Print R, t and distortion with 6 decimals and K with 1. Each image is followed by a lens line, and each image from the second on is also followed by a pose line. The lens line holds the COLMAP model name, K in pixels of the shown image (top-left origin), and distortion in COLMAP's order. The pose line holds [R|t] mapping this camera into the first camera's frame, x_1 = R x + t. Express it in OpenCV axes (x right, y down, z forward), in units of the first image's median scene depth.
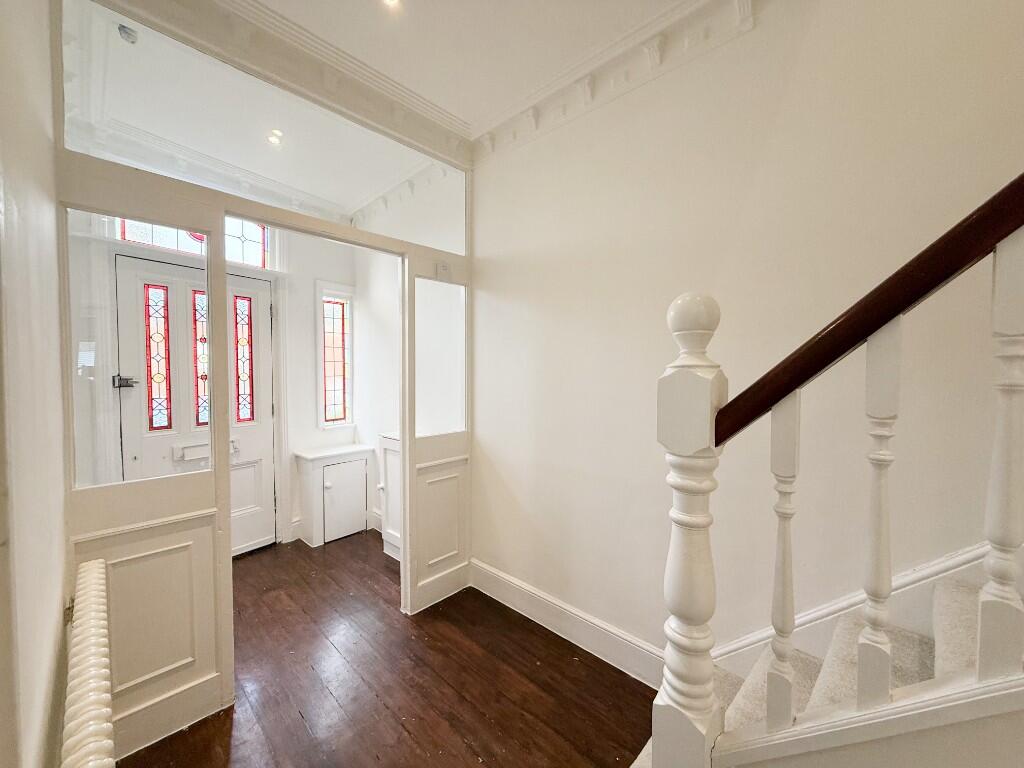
lens RADIAL K [[404.0, 0, 510.5], [0, 404.0, 385.7], [0, 0, 1]] dist [-0.005763, 0.000072]
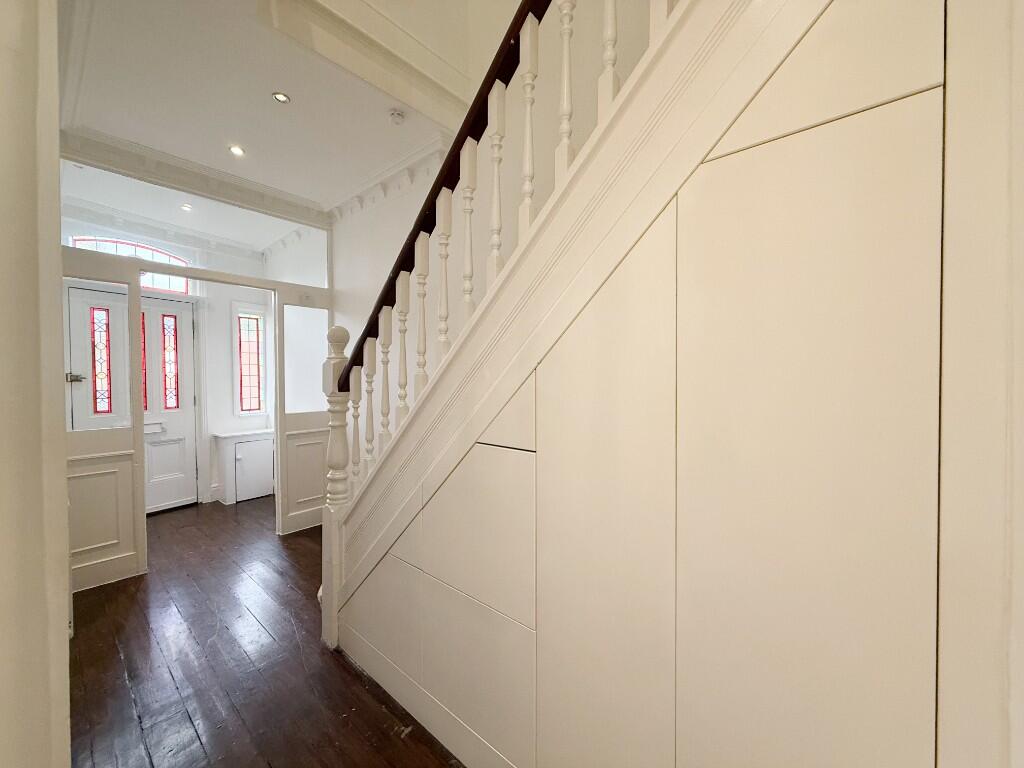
lens RADIAL K [[404.0, 0, 510.5], [0, 404.0, 385.7], [0, 0, 1]] dist [-0.005763, 0.000072]
pose [[0.998092, -0.009786, 0.060968, 0.427781], [0.010642, 0.999849, -0.013738, 0.048425], [-0.060825, 0.014361, 0.998045, -0.445528]]
